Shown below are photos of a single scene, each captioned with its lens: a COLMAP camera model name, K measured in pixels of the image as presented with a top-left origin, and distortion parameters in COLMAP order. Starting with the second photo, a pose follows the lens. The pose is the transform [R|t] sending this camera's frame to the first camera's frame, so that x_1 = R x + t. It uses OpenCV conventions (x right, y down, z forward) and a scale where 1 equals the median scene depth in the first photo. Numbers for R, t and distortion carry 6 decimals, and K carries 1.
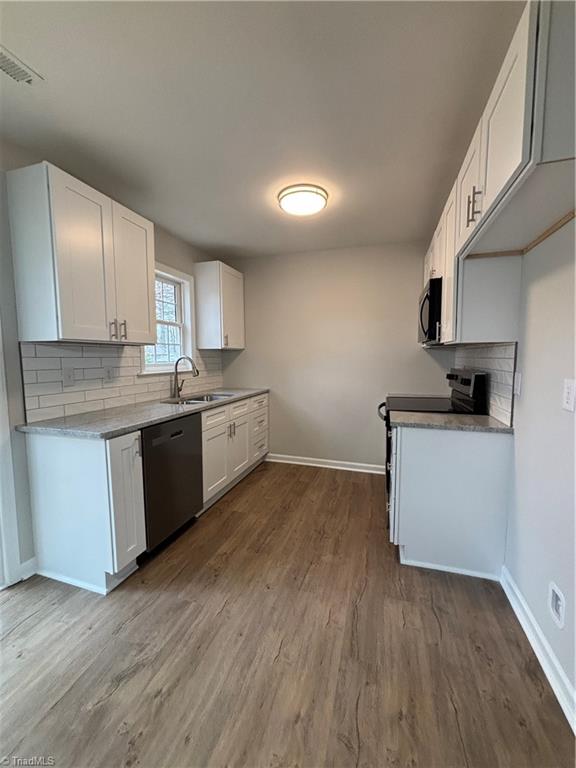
lens RADIAL K [[310.6, 0, 288.9], [0, 310.6, 383.7], [0, 0, 1]] dist [-0.002984, -0.000238]
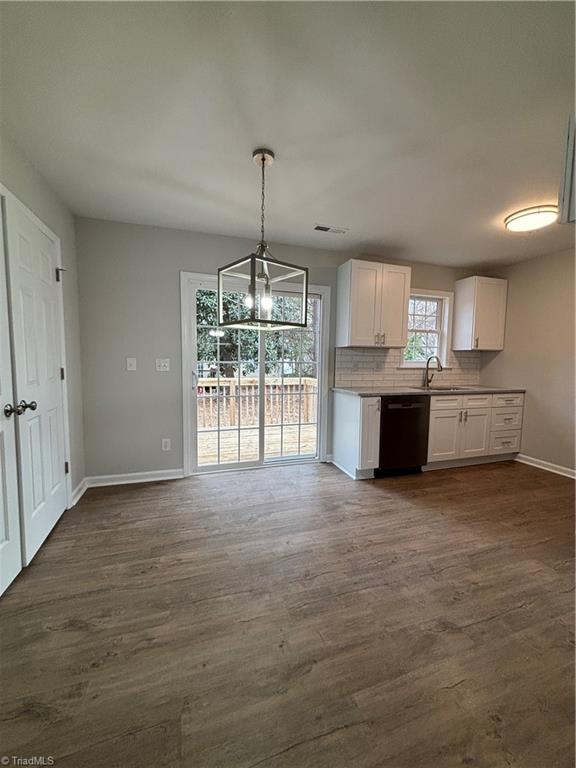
lens RADIAL K [[310.6, 0, 288.9], [0, 310.6, 383.7], [0, 0, 1]] dist [-0.002984, -0.000238]
pose [[0.588300, 0.076550, -0.805011, 0.527577], [-0.084968, 0.995850, 0.032602, 0.054117], [0.804166, 0.049220, 0.592363, -0.386783]]
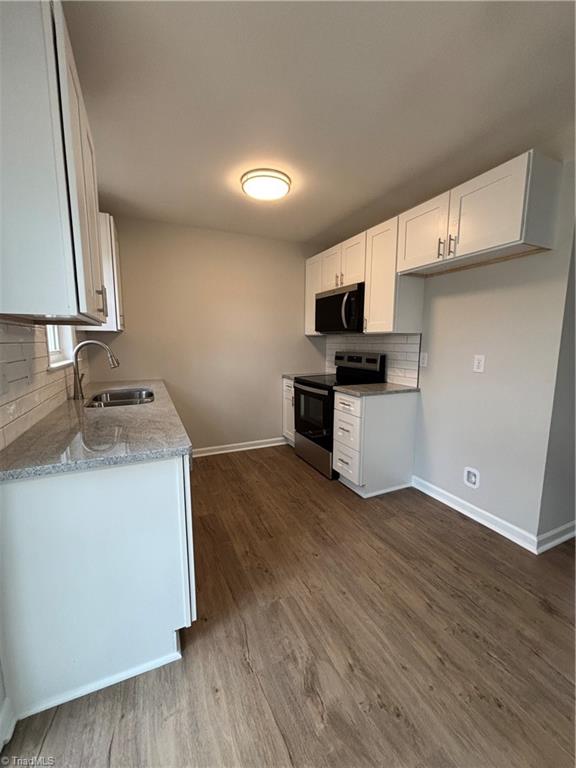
lens RADIAL K [[310.6, 0, 288.9], [0, 310.6, 383.7], [0, 0, 1]] dist [-0.002984, -0.000238]
pose [[0.741219, -0.087953, 0.665477, -0.679175], [0.054431, 0.995989, 0.071009, -0.022892], [-0.669053, -0.016411, 0.743033, 0.215979]]
